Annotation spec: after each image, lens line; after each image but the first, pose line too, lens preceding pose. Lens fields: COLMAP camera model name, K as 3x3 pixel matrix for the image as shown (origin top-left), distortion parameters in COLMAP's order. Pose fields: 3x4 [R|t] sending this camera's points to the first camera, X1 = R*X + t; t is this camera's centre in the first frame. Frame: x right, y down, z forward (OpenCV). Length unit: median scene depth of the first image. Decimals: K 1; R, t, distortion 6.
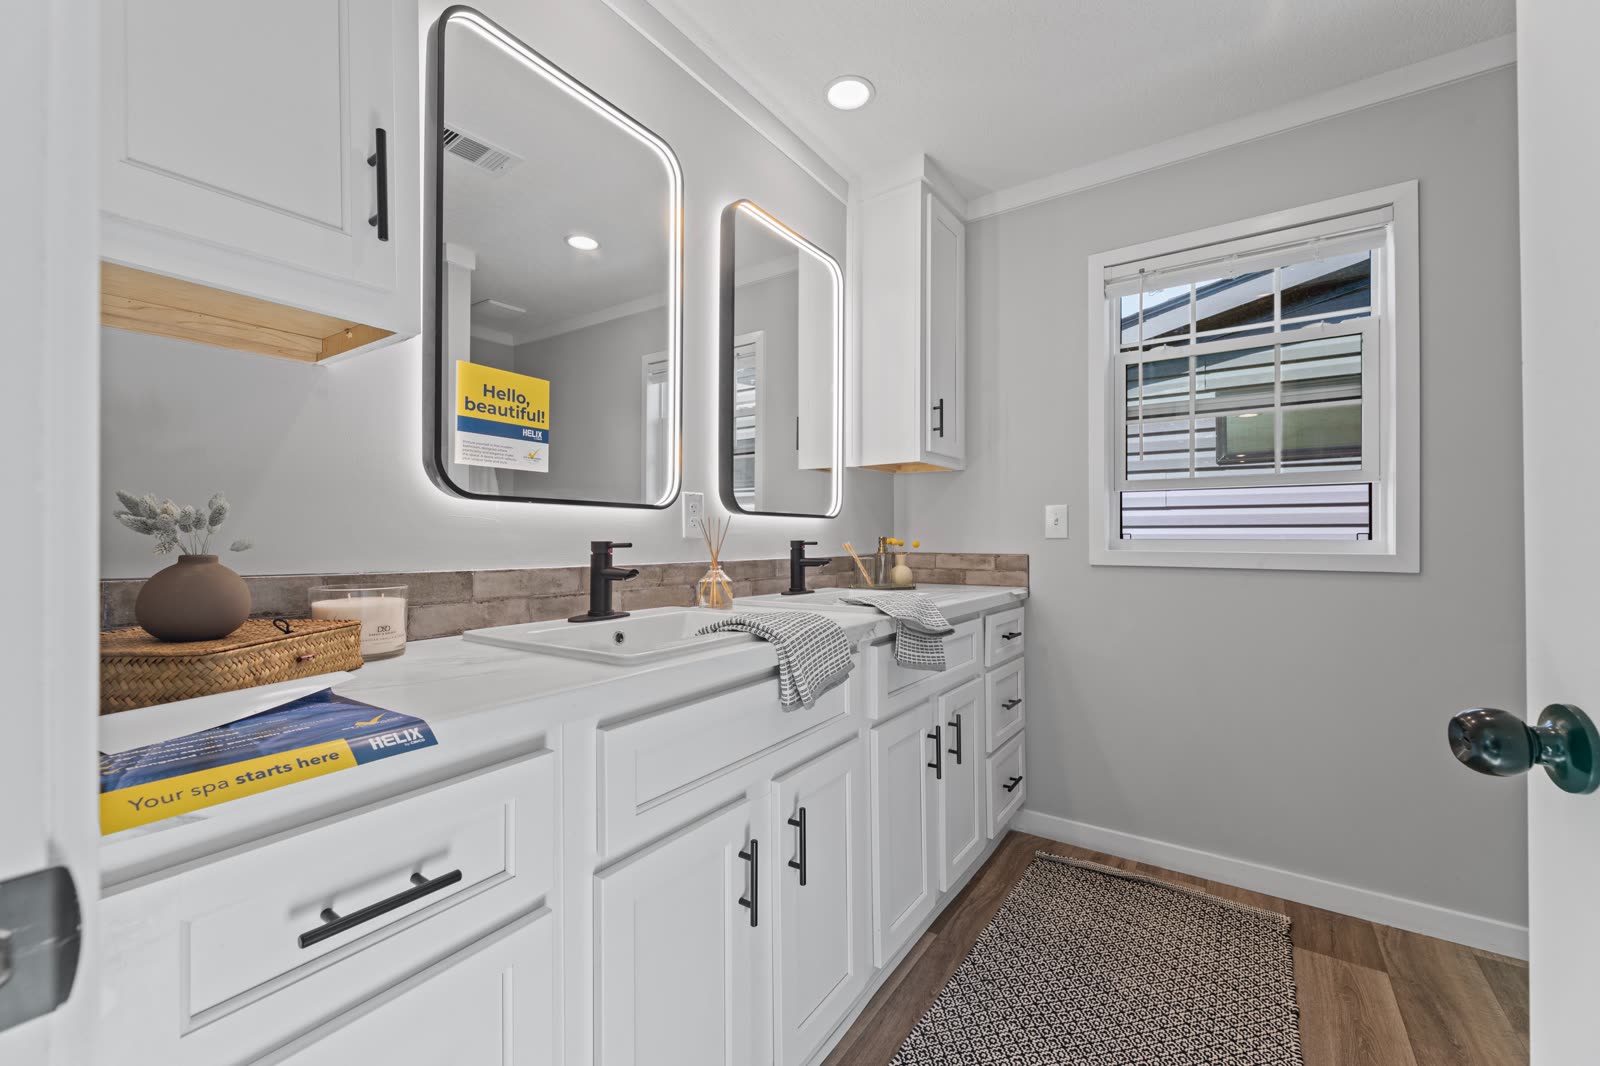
lens RADIAL K [[635.0, 0, 800.0], [0, 635.0, 533.0], [0, 0, 1]] dist [0.046365, 0.000020]
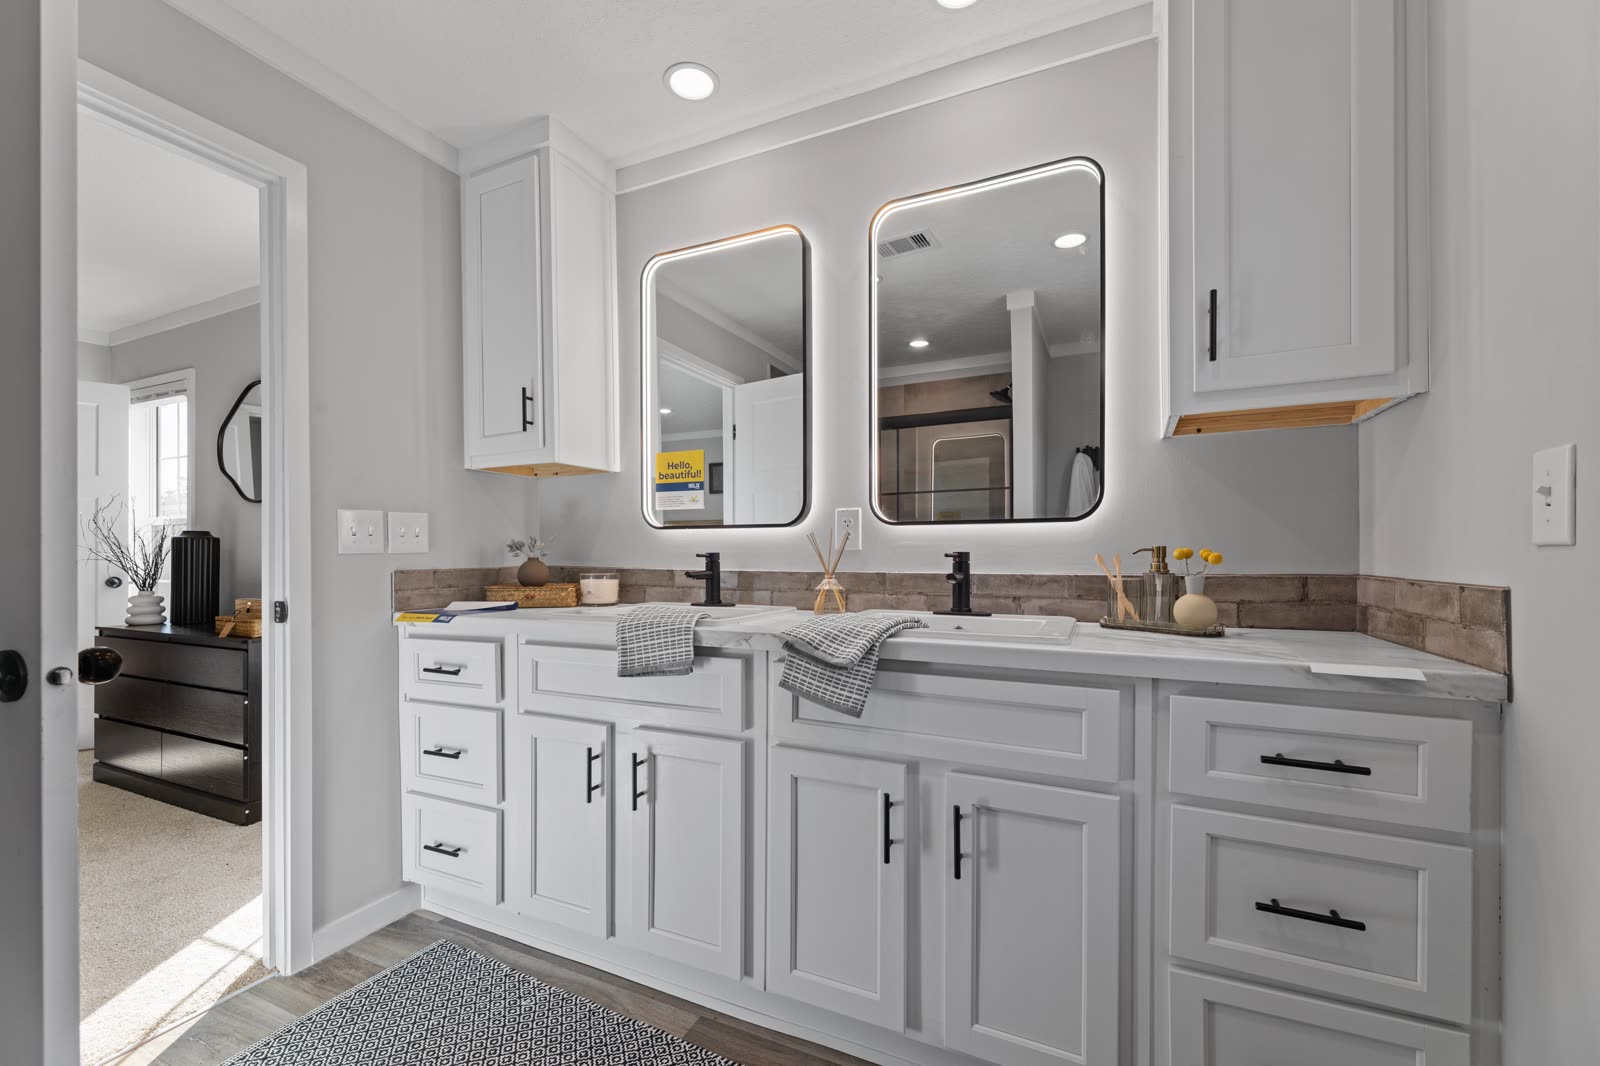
lens RADIAL K [[650.6, 0, 798.7], [0, 650.6, 535.7], [0, 0, 1]] dist [0.001553, -0.000017]
pose [[0.181484, -0.024960, -0.983077, 1.202747], [0.013168, 0.999650, -0.022950, 0.010870], [0.983306, -0.008780, 0.181749, 0.944100]]
